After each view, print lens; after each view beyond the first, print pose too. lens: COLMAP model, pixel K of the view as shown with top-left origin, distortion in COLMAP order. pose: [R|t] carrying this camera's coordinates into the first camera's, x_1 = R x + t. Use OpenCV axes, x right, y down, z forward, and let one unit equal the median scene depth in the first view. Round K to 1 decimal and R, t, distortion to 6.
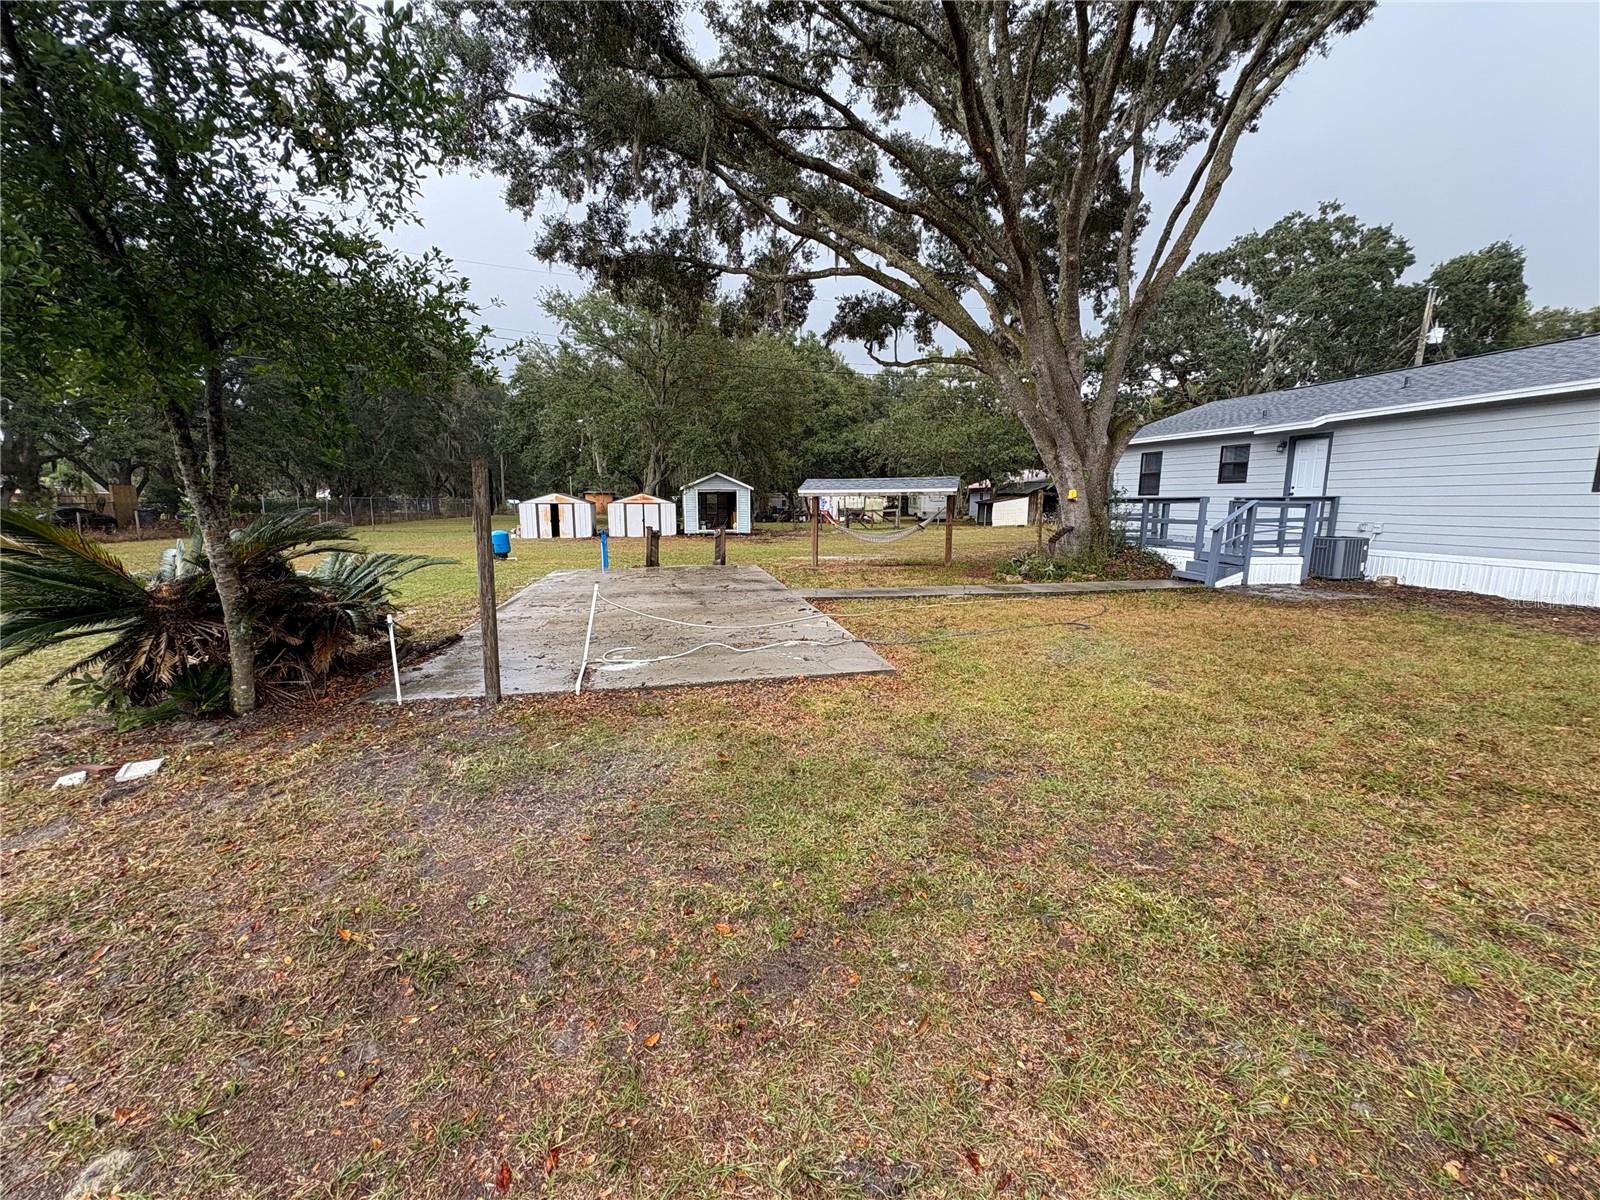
lens RADIAL K [[632.7, 0, 800.0], [0, 632.7, 600.0], [0, 0, 1]] dist [0.002946, 0.000202]
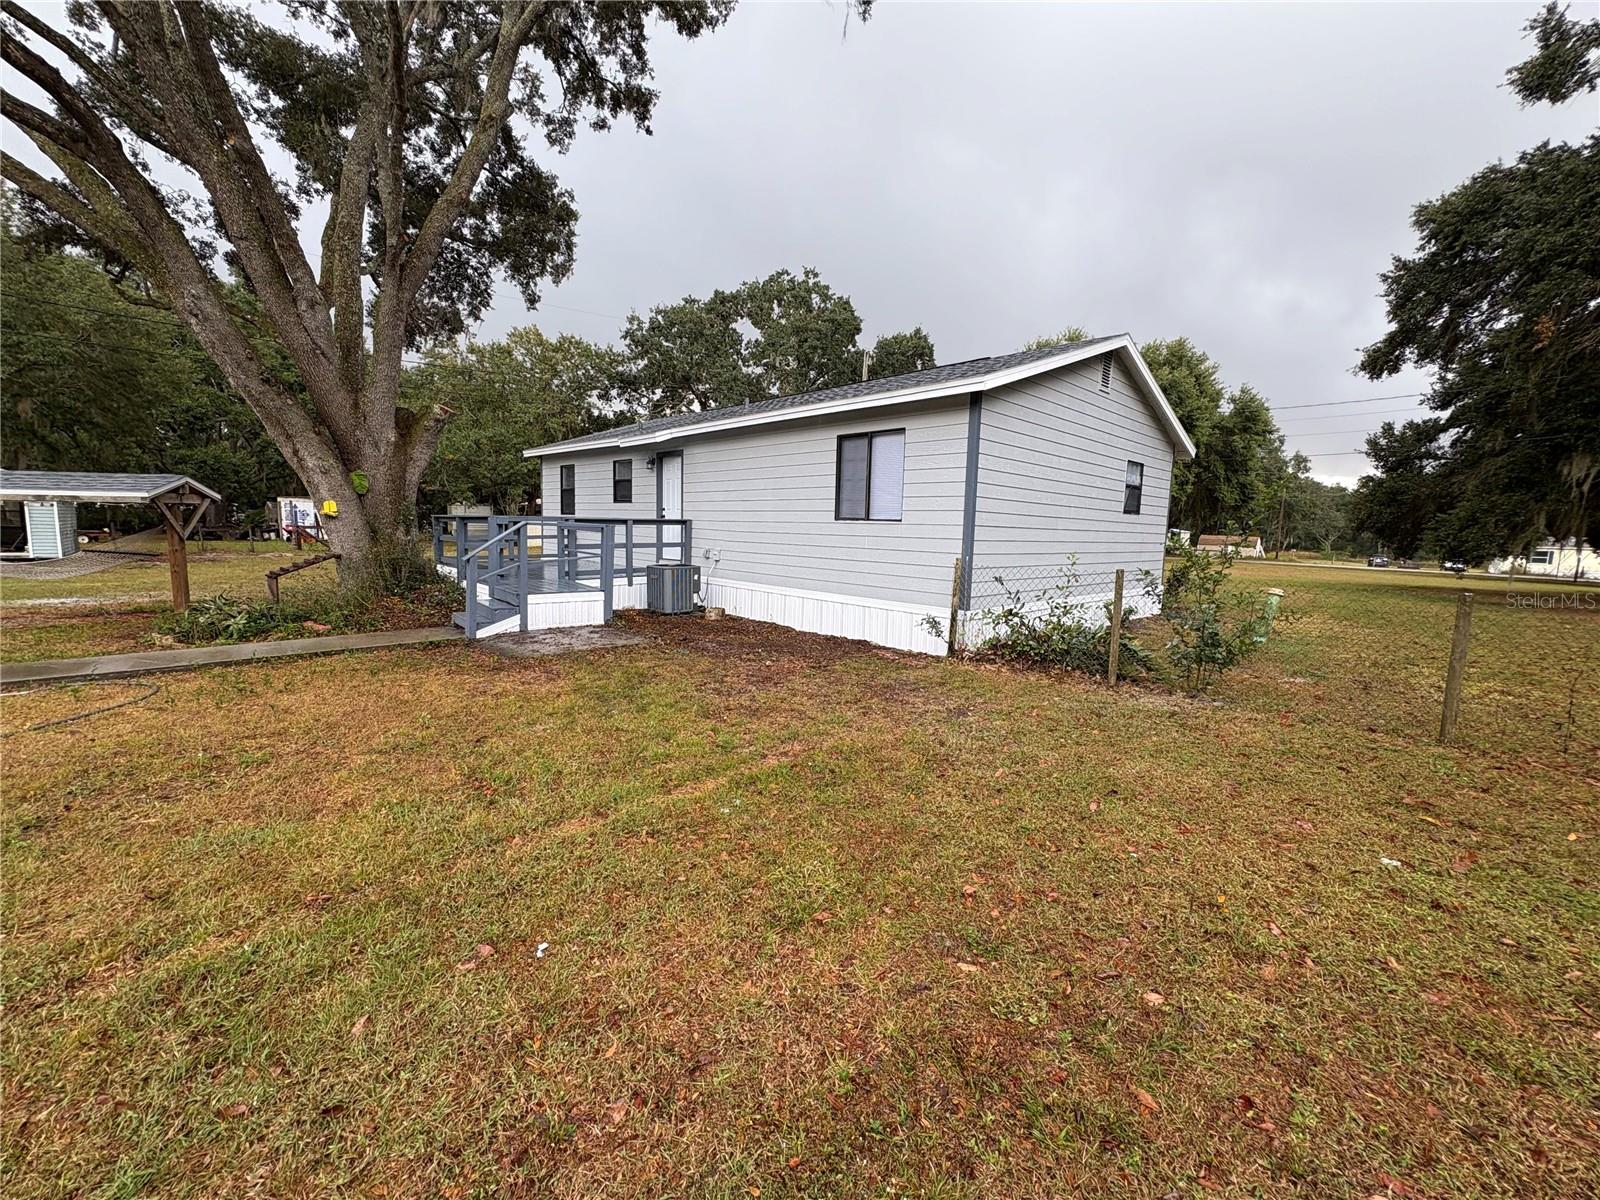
lens RADIAL K [[635.1, 0, 800.0], [0, 635.1, 600.0], [0, 0, 1]] dist [-0.002289, 0.000056]
pose [[0.848037, -0.042725, 0.528212, 0.441843], [0.058258, 0.998220, -0.012790, -0.024111], [-0.526725, 0.041619, 0.849016, 0.127921]]
